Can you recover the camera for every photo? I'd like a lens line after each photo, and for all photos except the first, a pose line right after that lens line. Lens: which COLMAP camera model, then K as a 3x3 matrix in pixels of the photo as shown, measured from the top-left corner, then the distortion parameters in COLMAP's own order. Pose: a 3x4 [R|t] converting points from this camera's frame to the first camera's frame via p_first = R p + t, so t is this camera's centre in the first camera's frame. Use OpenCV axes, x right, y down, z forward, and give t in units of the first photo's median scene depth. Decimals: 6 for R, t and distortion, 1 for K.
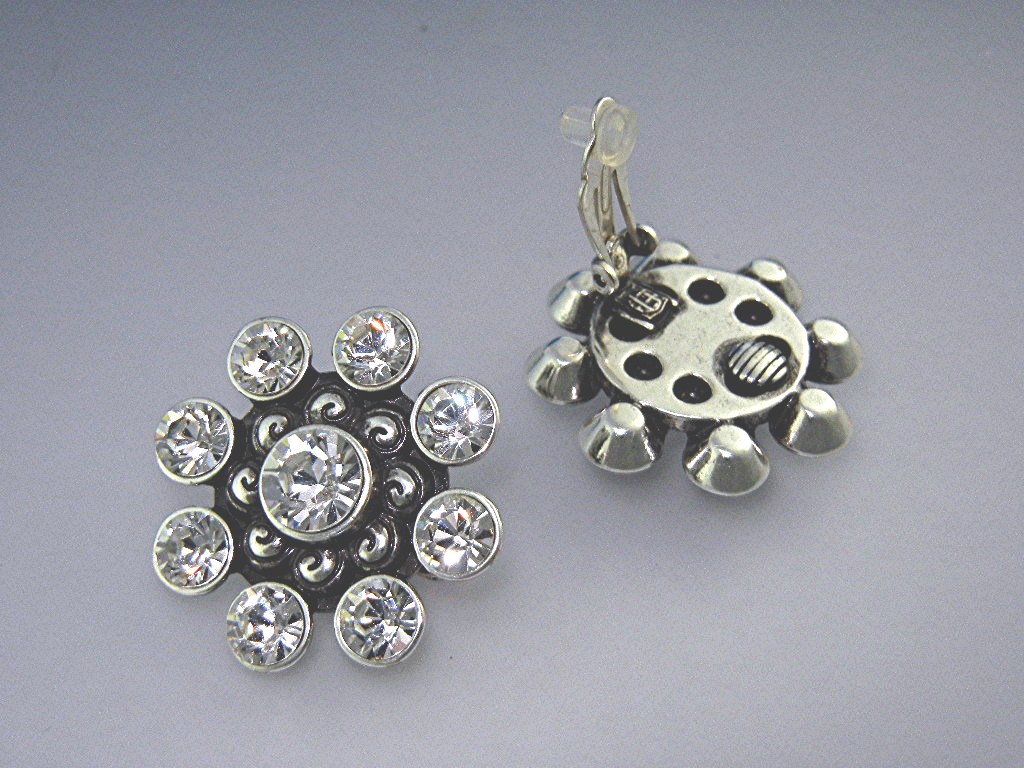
lens RADIAL K [[2226.0, 0, 514.2], [0, 2226.0, 383.9], [0, 0, 1]] dist [-0.265223, 0.000000]
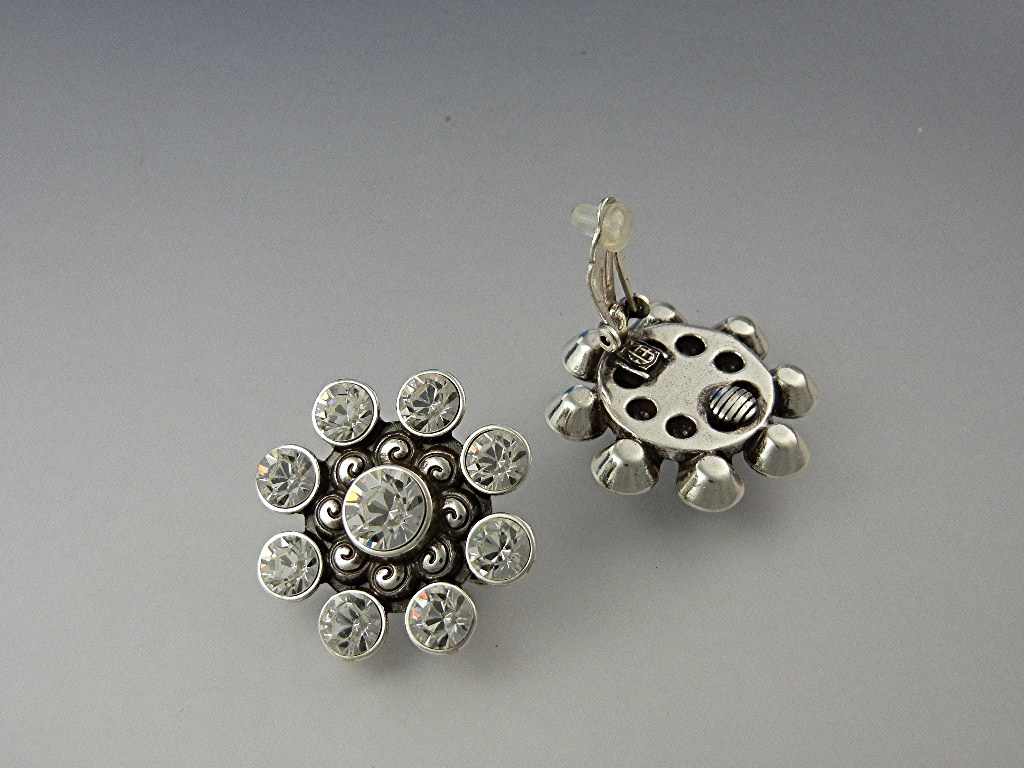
lens RADIAL K [[2226.0, 0, 510.4], [0, 2226.0, 383.8], [0, 0, 1]] dist [-0.265223, 0.000000]
pose [[0.999671, -0.022568, 0.012213, -0.031505], [0.022384, 0.999637, 0.014962, -0.043261], [-0.012546, -0.014683, 0.999813, -0.256043]]
